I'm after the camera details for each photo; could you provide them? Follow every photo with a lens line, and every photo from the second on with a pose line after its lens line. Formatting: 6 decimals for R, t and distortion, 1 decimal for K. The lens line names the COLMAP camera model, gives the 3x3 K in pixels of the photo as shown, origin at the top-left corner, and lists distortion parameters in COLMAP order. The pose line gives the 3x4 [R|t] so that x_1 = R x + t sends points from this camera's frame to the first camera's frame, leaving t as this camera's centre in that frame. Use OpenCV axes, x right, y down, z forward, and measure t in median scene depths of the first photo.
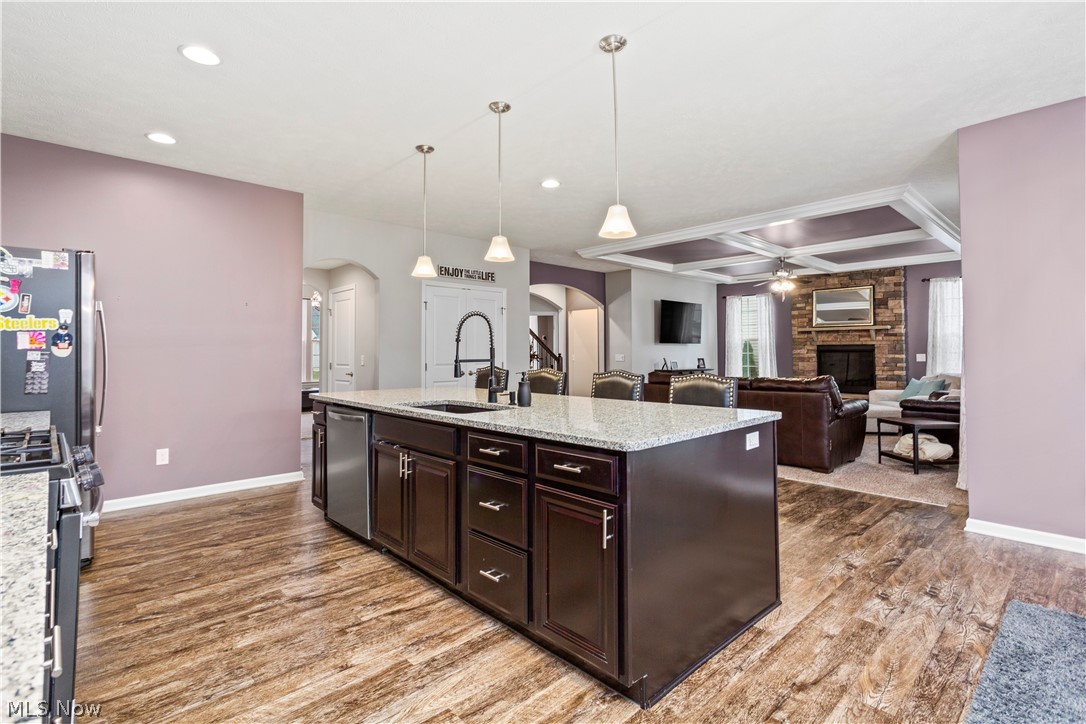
lens RADIAL K [[514.8, 0, 544.9], [0, 514.8, 344.5], [0, 0, 1]] dist [0.002097, -0.001133]
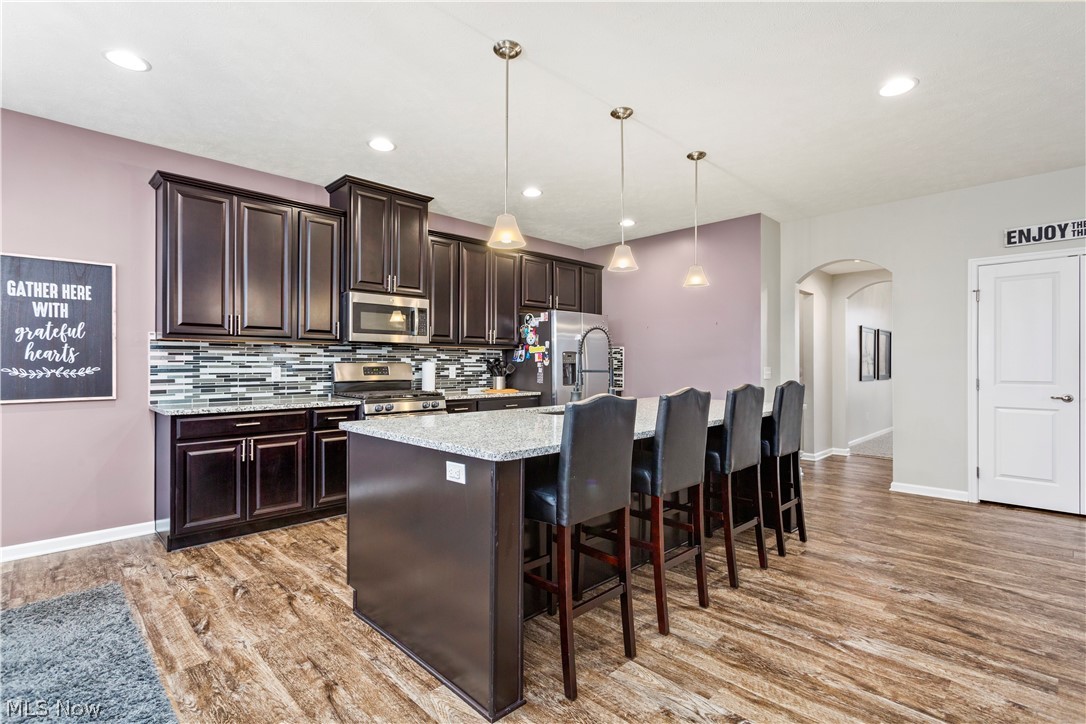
lens RADIAL K [[514.8, 0, 545.5], [0, 514.8, 363.3], [0, 0, 1]] dist [0.002097, -0.001133]
pose [[0.027833, -0.001542, -0.999611, 1.072262], [0.012969, 0.999915, -0.001181, 0.019698], [0.999528, -0.012931, 0.027850, 0.984501]]
